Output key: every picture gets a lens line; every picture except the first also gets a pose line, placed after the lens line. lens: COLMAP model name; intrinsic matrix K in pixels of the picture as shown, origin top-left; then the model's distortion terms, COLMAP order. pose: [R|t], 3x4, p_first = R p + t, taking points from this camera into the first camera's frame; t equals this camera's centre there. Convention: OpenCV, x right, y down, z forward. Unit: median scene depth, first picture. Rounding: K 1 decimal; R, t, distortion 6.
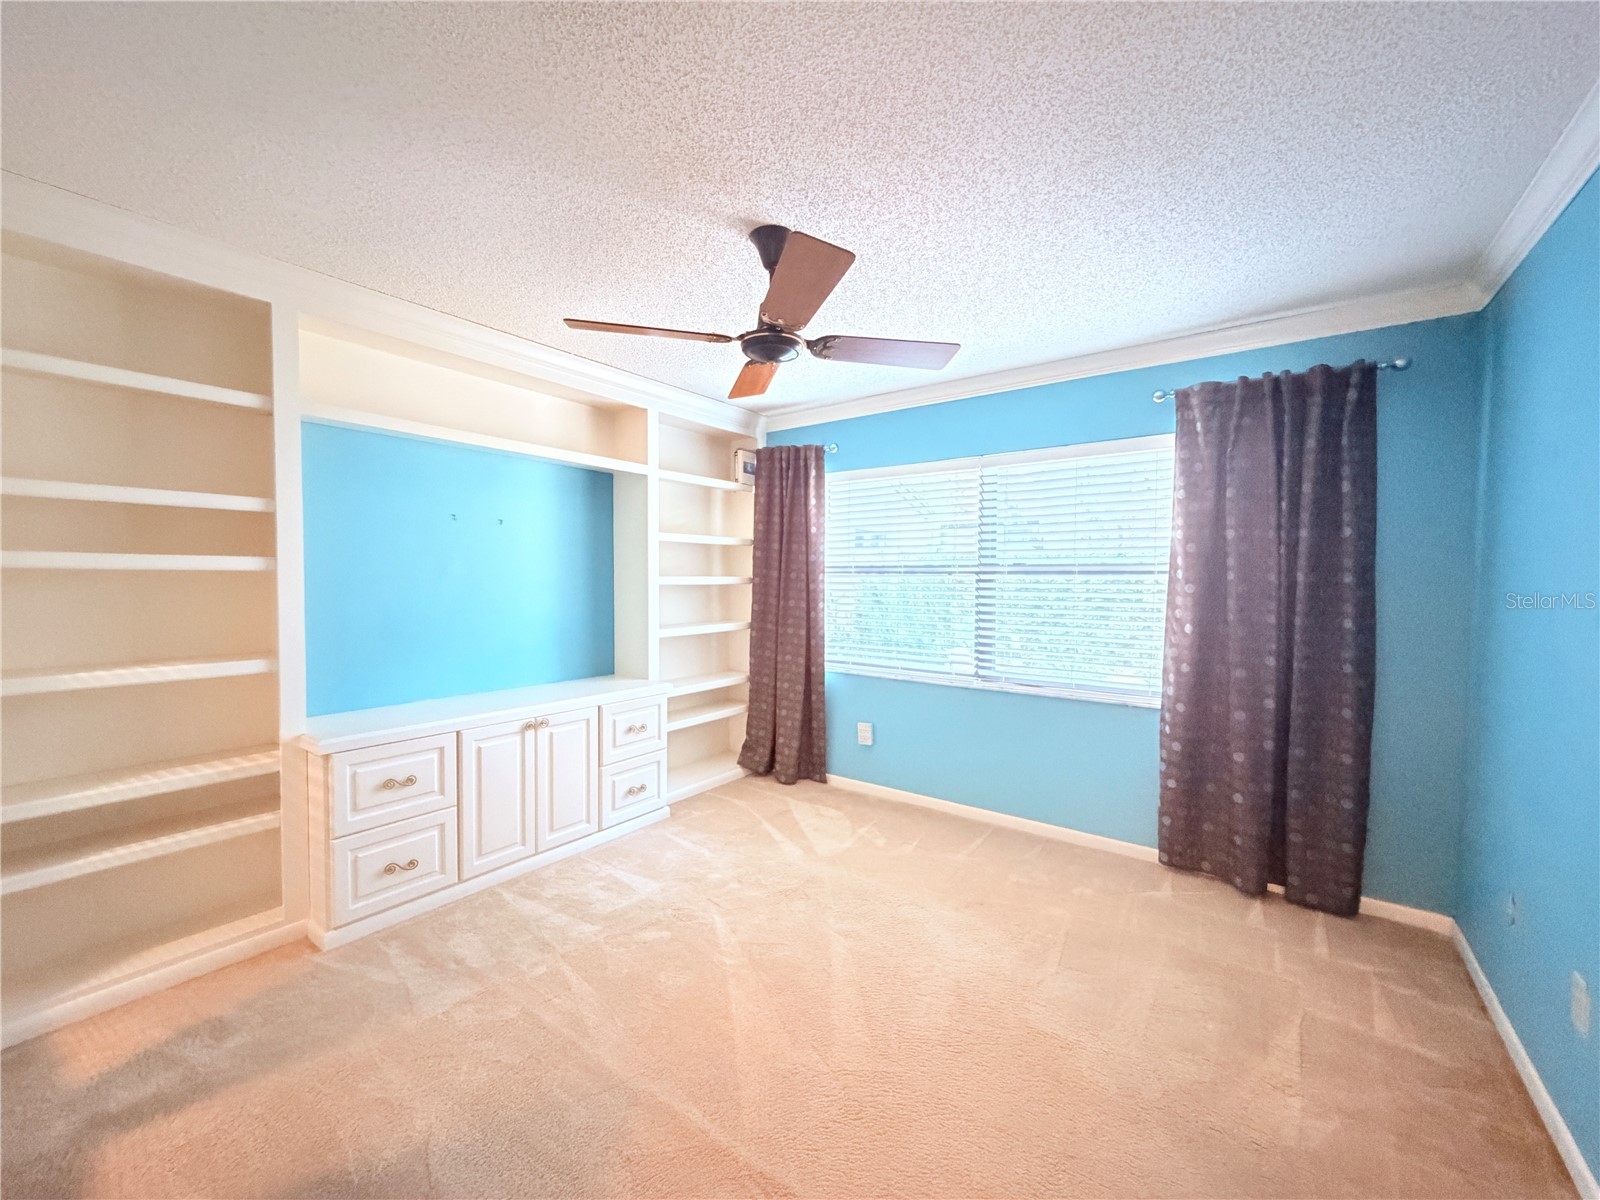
lens RADIAL K [[638.4, 0, 799.1], [0, 638.4, 597.1], [0, 0, 1]] dist [-0.001809, 0.000204]
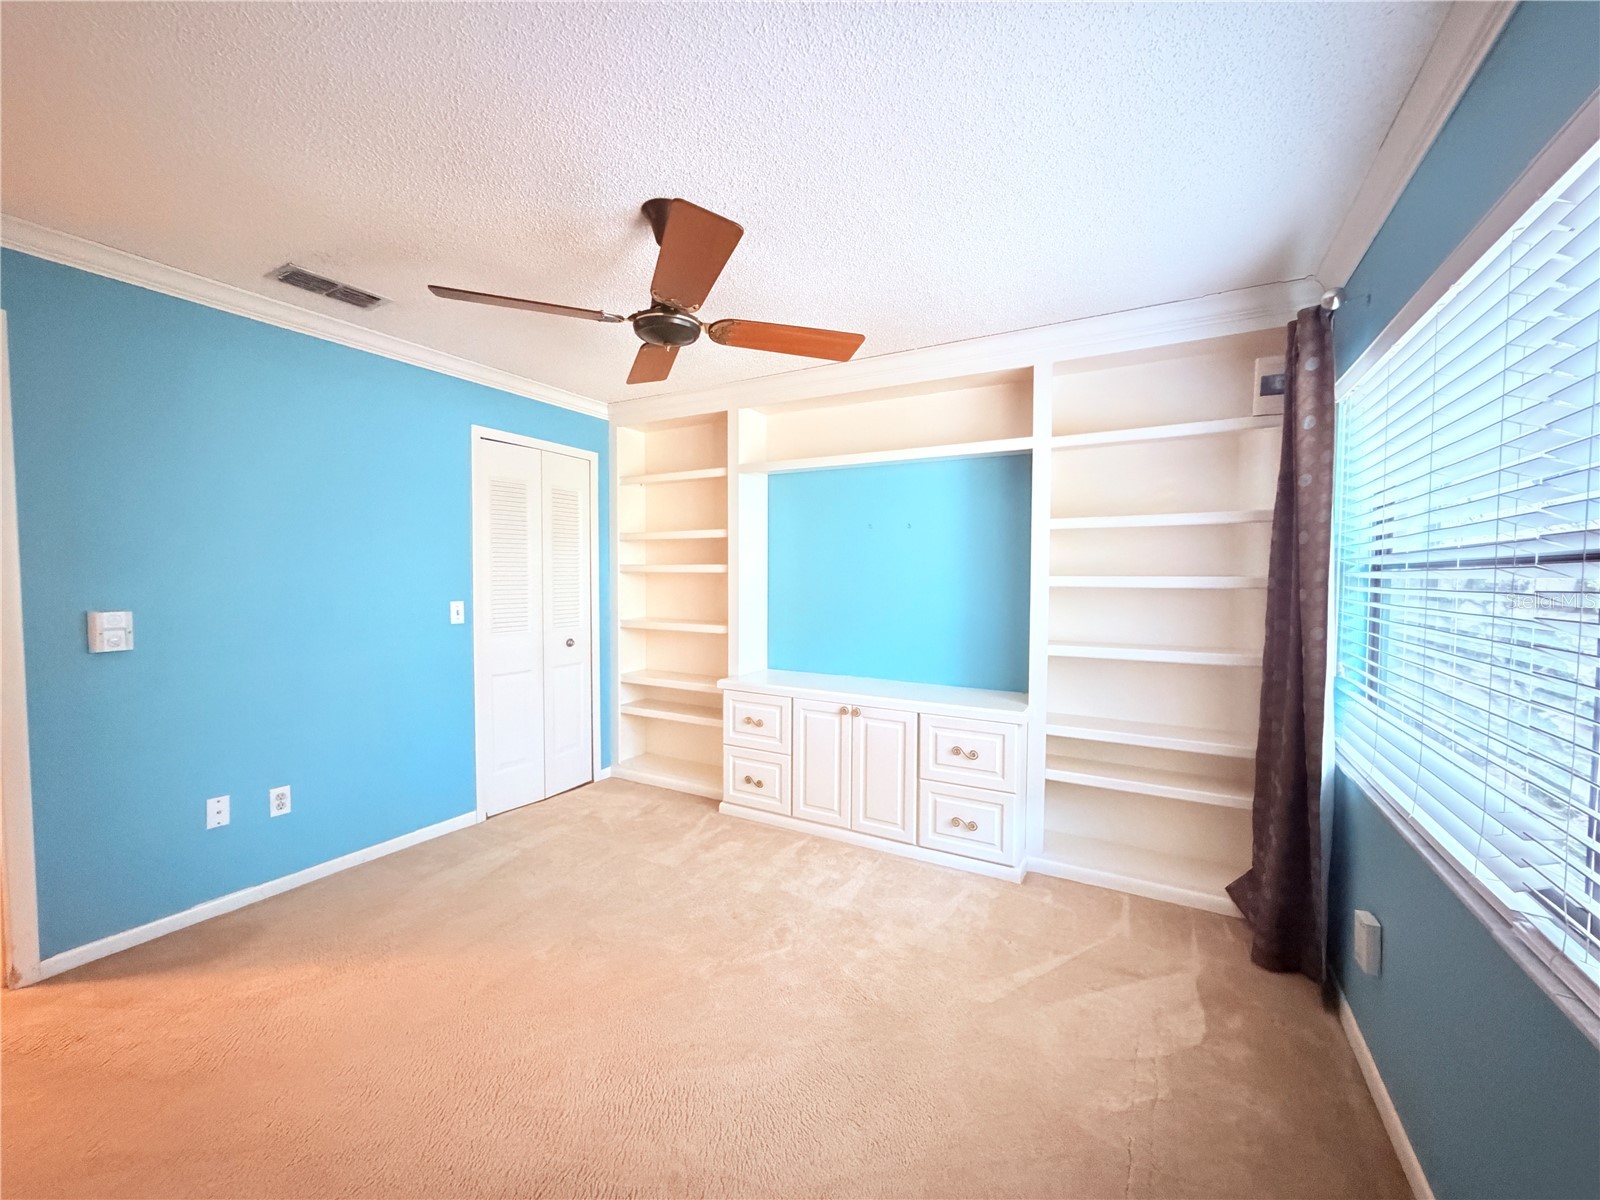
lens RADIAL K [[638.4, 0, 798.4], [0, 638.4, 601.8], [0, 0, 1]] dist [-0.001809, 0.000204]
pose [[0.116921, 0.033074, -0.992590, 0.607195], [-0.038352, 0.998850, 0.028765, -0.014257], [0.992400, 0.034705, 0.118055, 0.720430]]
